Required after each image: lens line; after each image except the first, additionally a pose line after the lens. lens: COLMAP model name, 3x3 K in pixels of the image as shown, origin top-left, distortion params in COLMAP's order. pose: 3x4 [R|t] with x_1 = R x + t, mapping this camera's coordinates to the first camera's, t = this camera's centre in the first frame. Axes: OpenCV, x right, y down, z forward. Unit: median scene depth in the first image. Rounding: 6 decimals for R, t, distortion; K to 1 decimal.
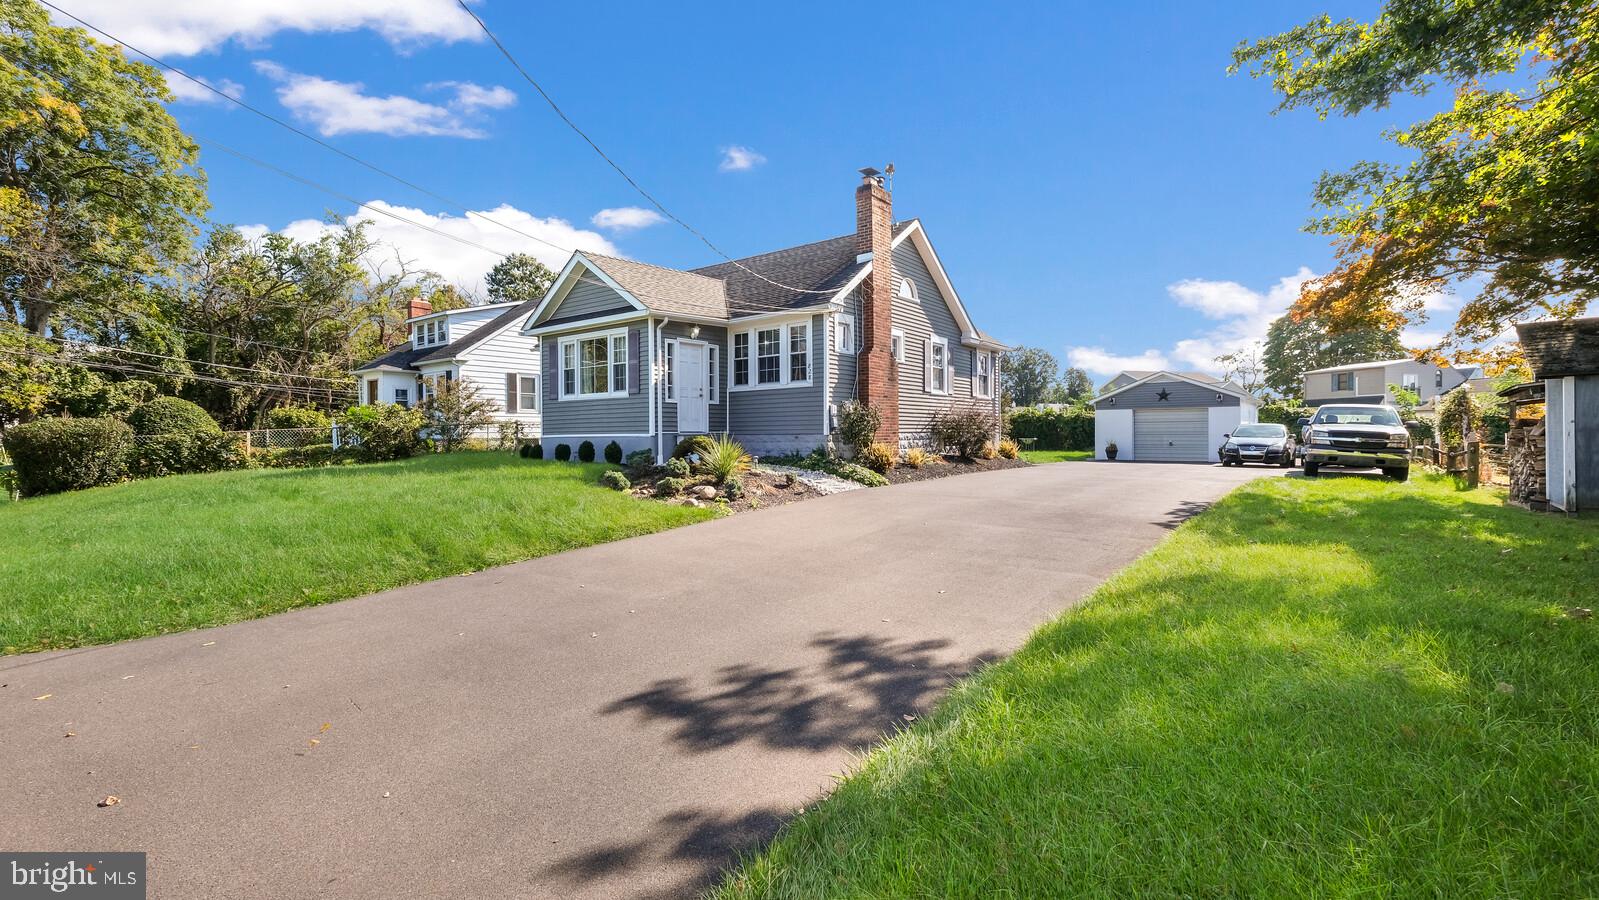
lens RADIAL K [[710.6, 0, 799.5], [0, 710.6, 450.0], [0, 0, 1]] dist [0.000340, 0.000157]
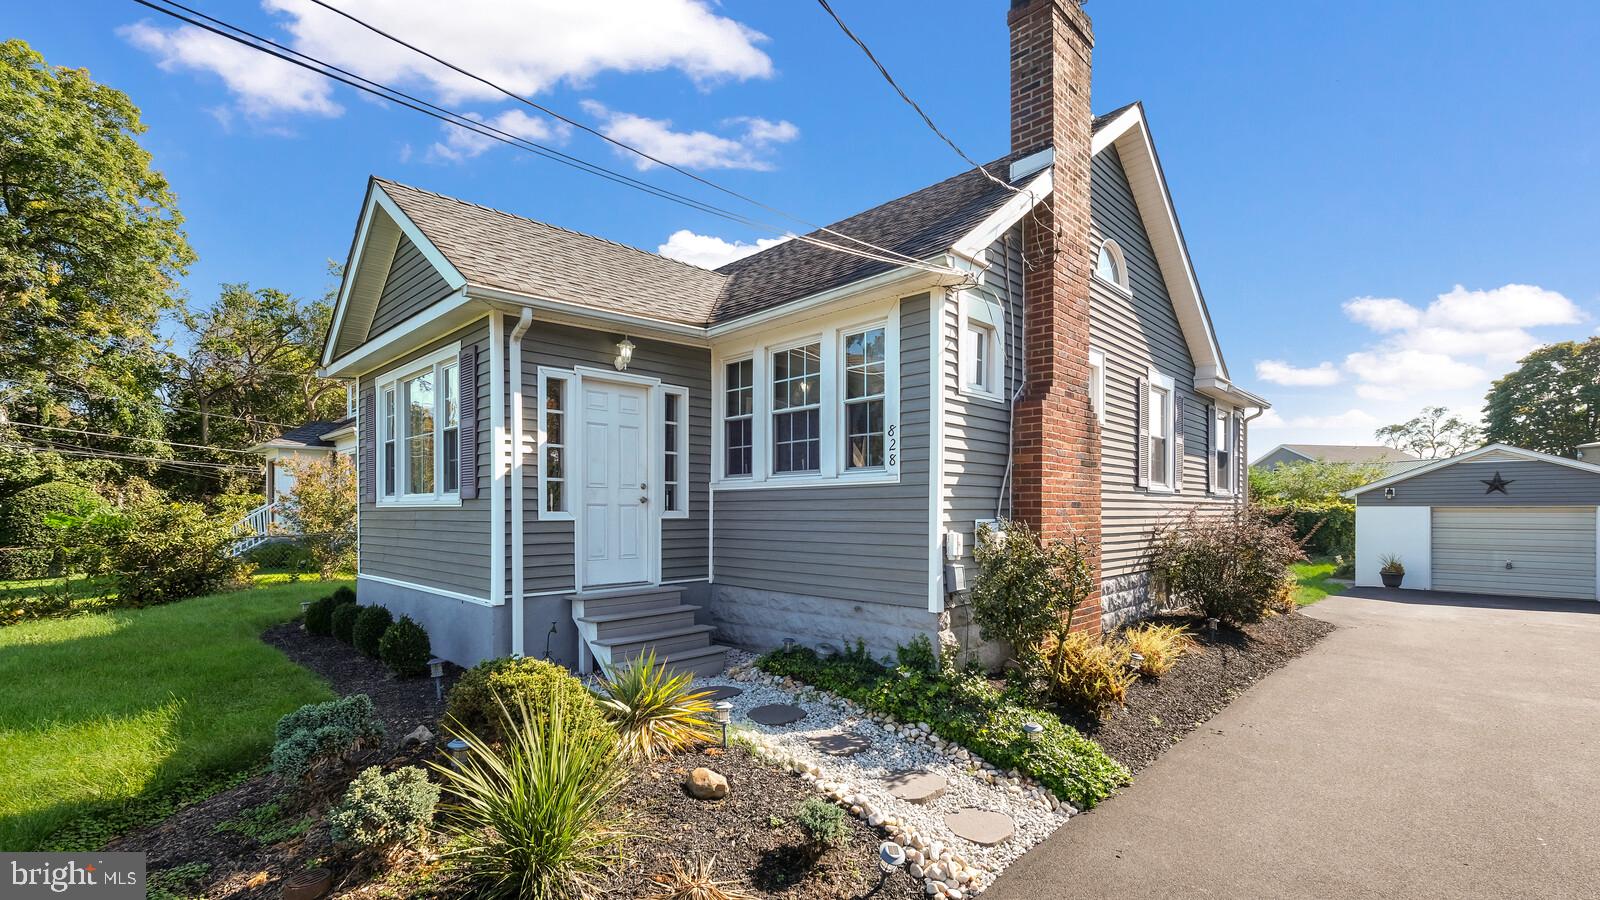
lens RADIAL K [[703.7, 0, 800.6], [0, 703.7, 524.8], [0, 0, 1]] dist [0.003886, 0.000257]
pose [[0.993183, 0.009106, -0.116210, 0.009060], [-0.009176, 0.999958, -0.000063, -0.061775], [0.116205, 0.001129, 0.993225, 0.570972]]
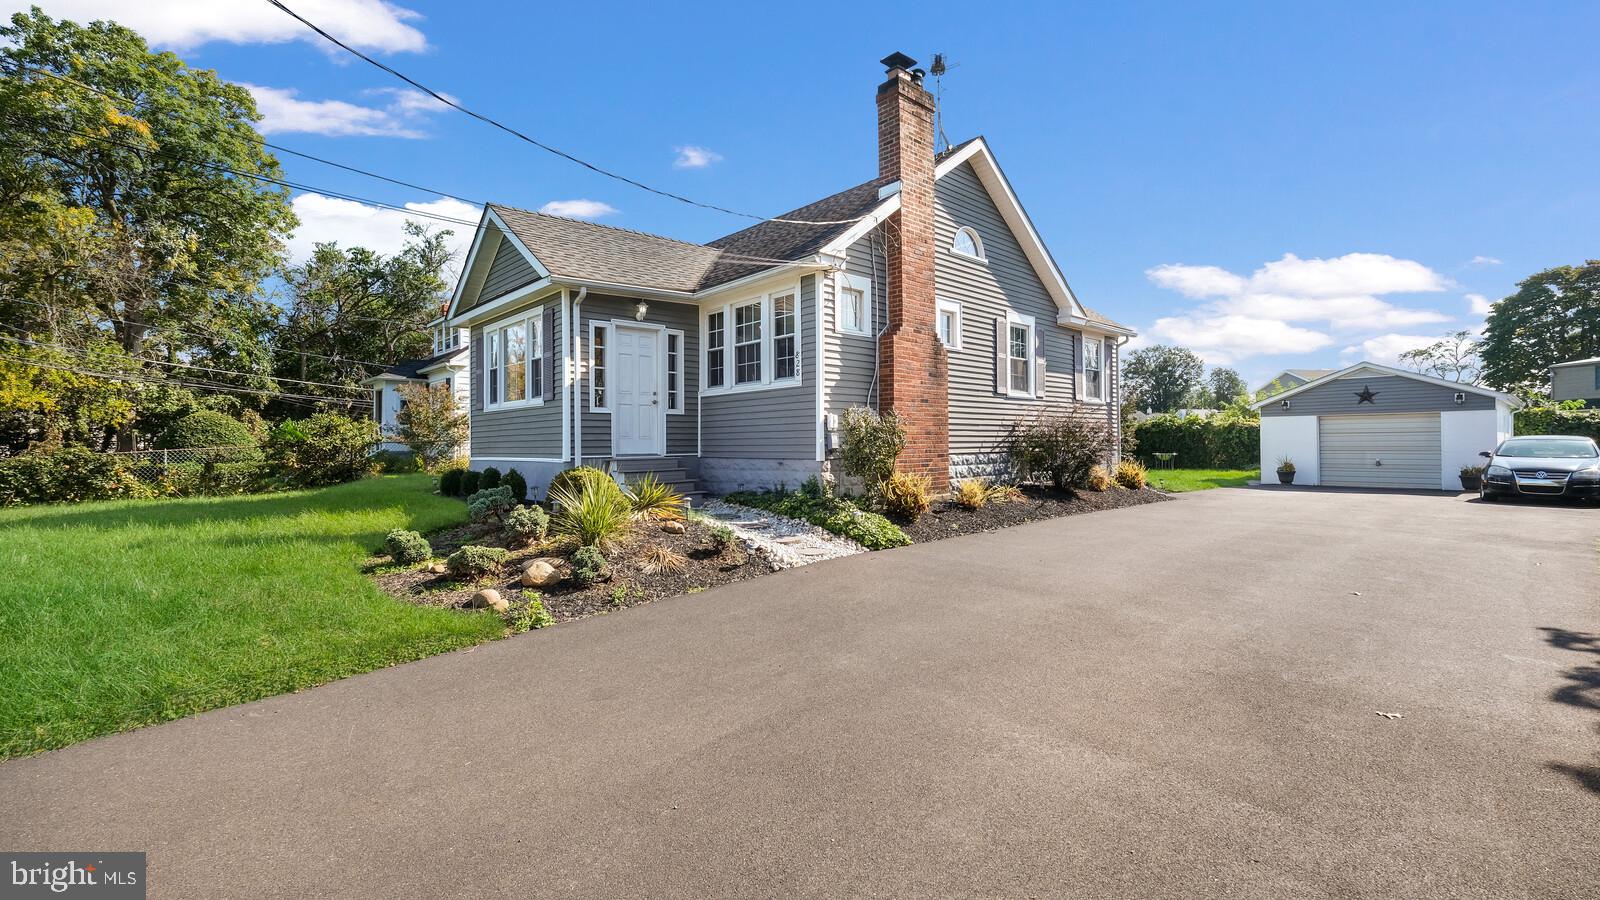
lens RADIAL K [[700.0, 0, 803.2], [0, 700.0, 444.4], [0, 0, 1]] dist [0.003664, 0.000533]
pose [[0.985717, -0.001495, -0.168405, 0.119418], [-0.001760, 0.999814, -0.019182, -0.022208], [0.168403, 0.019204, 0.985531, 0.344176]]
